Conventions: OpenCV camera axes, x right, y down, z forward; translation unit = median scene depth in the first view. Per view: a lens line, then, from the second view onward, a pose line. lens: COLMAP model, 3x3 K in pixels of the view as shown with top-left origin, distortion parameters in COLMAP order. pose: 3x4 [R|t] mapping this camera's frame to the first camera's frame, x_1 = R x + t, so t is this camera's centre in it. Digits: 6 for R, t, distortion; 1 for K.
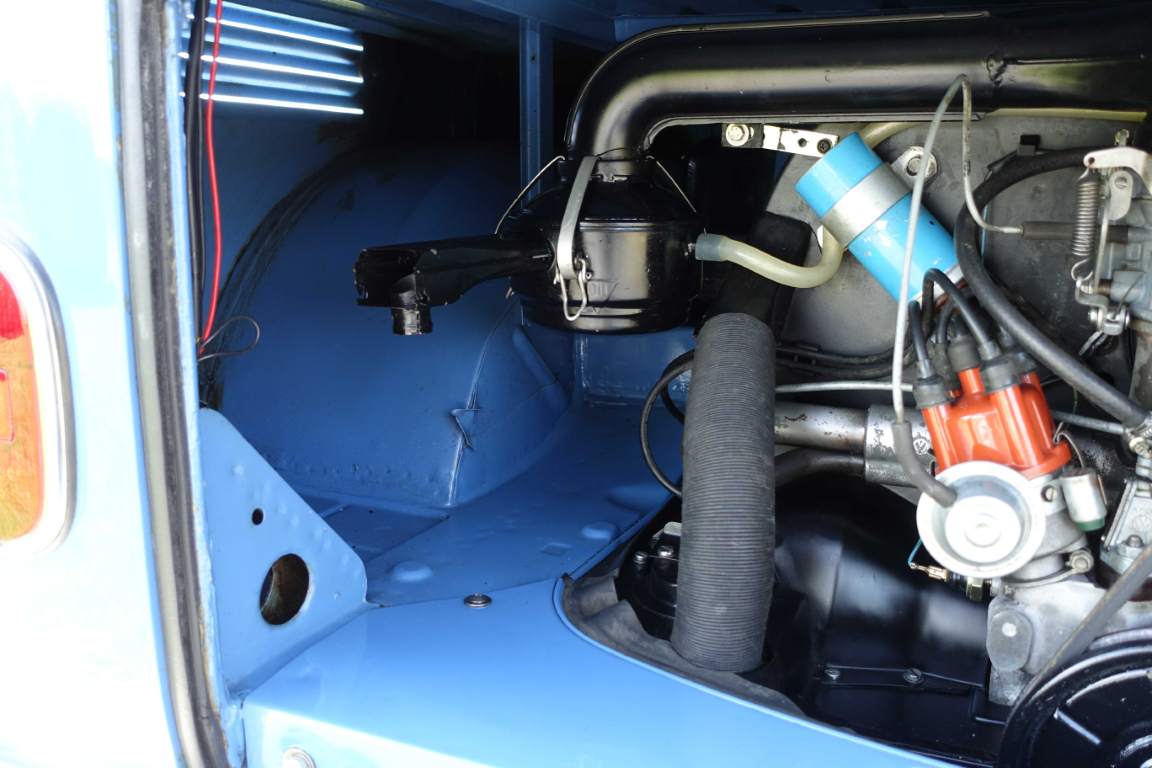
lens RADIAL K [[1055.8, 0, 576.4], [0, 1055.8, 380.1], [0, 0, 1]] dist [-0.012811, 0.000000]
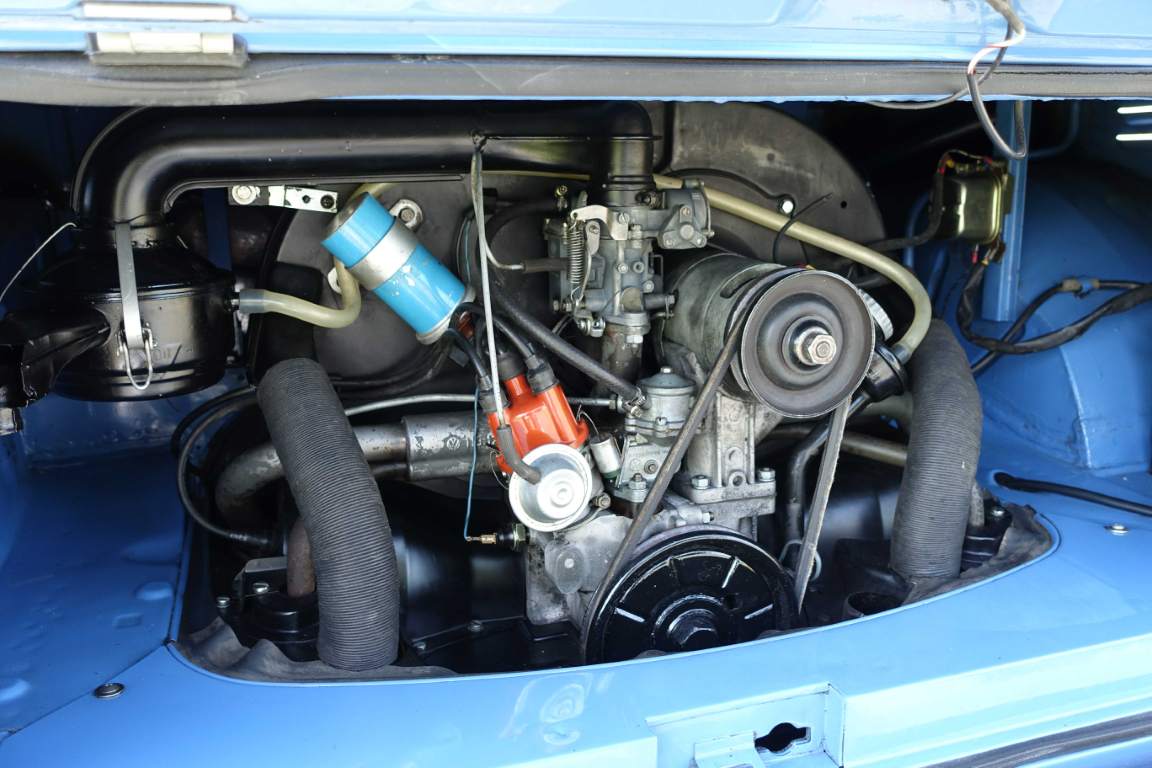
lens RADIAL K [[1055.8, 0, 575.6], [0, 1055.8, 382.5], [0, 0, 1]] dist [-0.012811, 0.000000]
pose [[0.731495, -0.162085, 0.662302, -0.385294], [0.154851, 0.985445, 0.070139, -0.073415], [-0.664031, 0.051252, 0.745947, -0.020718]]
